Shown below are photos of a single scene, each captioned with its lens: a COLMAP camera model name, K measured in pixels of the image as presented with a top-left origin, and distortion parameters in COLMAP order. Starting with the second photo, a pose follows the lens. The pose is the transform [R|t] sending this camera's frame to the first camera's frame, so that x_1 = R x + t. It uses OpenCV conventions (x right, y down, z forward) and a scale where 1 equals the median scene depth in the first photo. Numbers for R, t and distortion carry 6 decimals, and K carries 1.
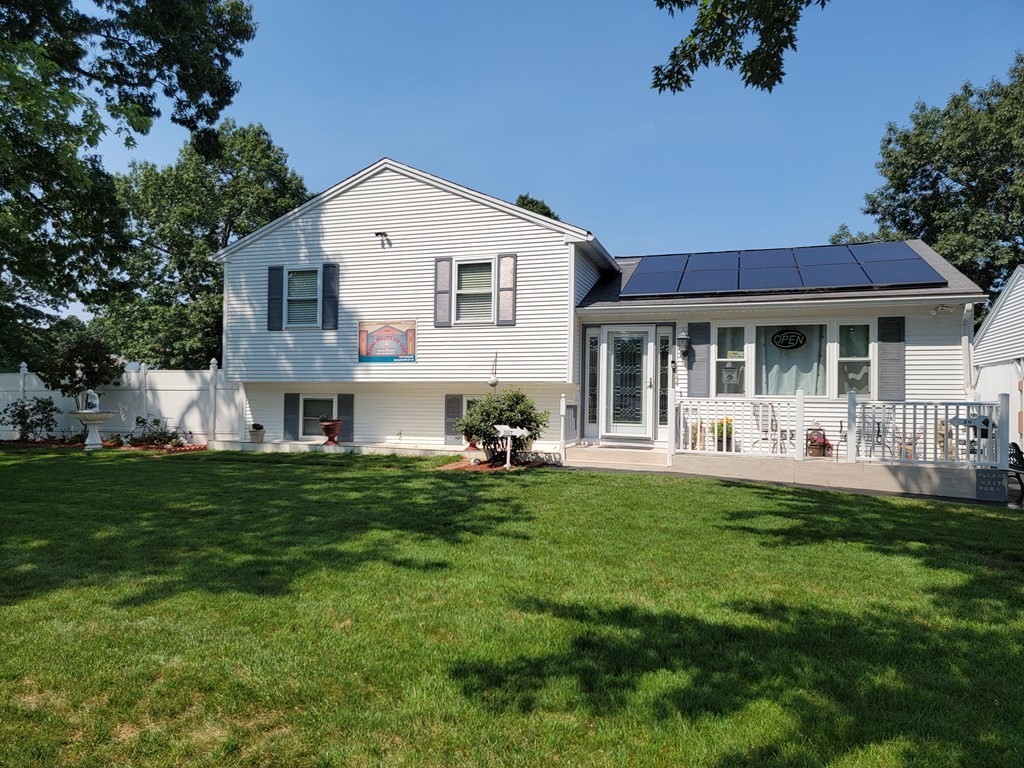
lens RADIAL K [[719.7, 0, 510.2], [0, 719.7, 377.9], [0, 0, 1]] dist [0.112477, -0.087389]
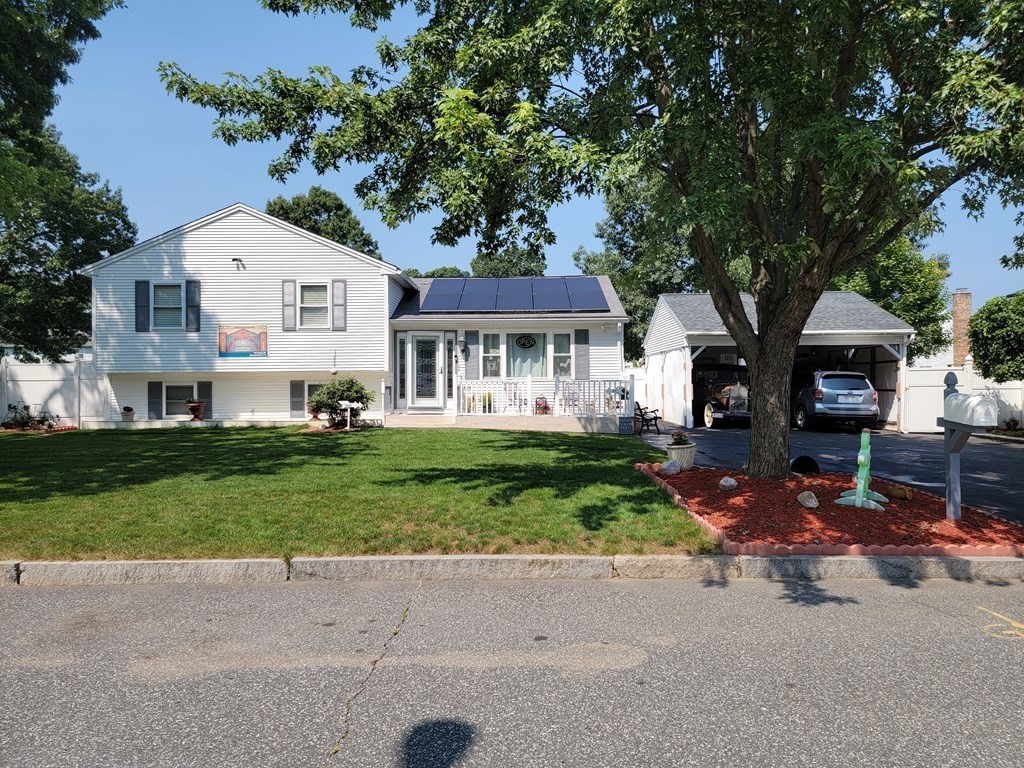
lens RADIAL K [[719.7, 0, 510.2], [0, 719.7, 377.9], [0, 0, 1]] dist [0.112477, -0.087389]
pose [[0.958154, -0.017135, 0.285741, -0.089512], [0.009479, 0.999559, 0.028157, -0.017097], [-0.286097, -0.024270, 0.957893, -0.440481]]
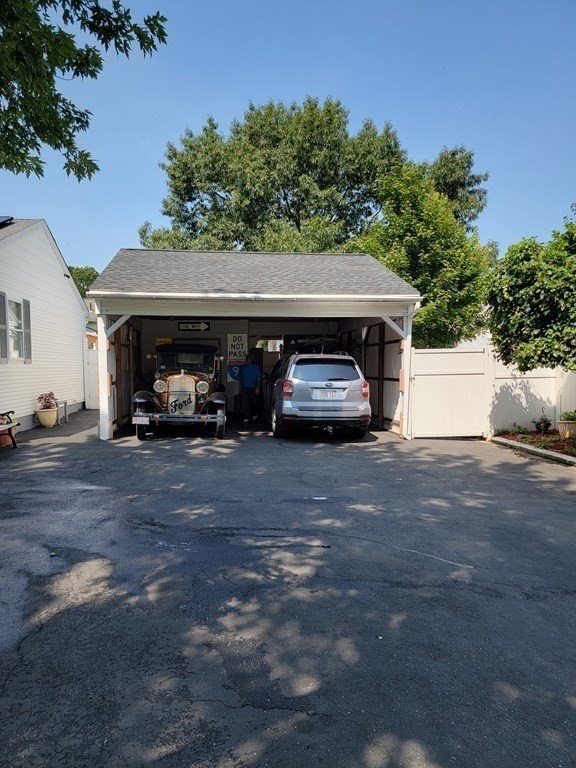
lens RADIAL K [[539.7, 0, 283.1], [0, 539.7, 382.1], [0, 0, 1]] dist [0.112477, -0.087389]
pose [[0.910948, -0.032496, 0.411240, 0.577665], [0.004424, 0.997605, 0.069031, 0.003352], [-0.412498, -0.061064, 0.908910, 0.089122]]
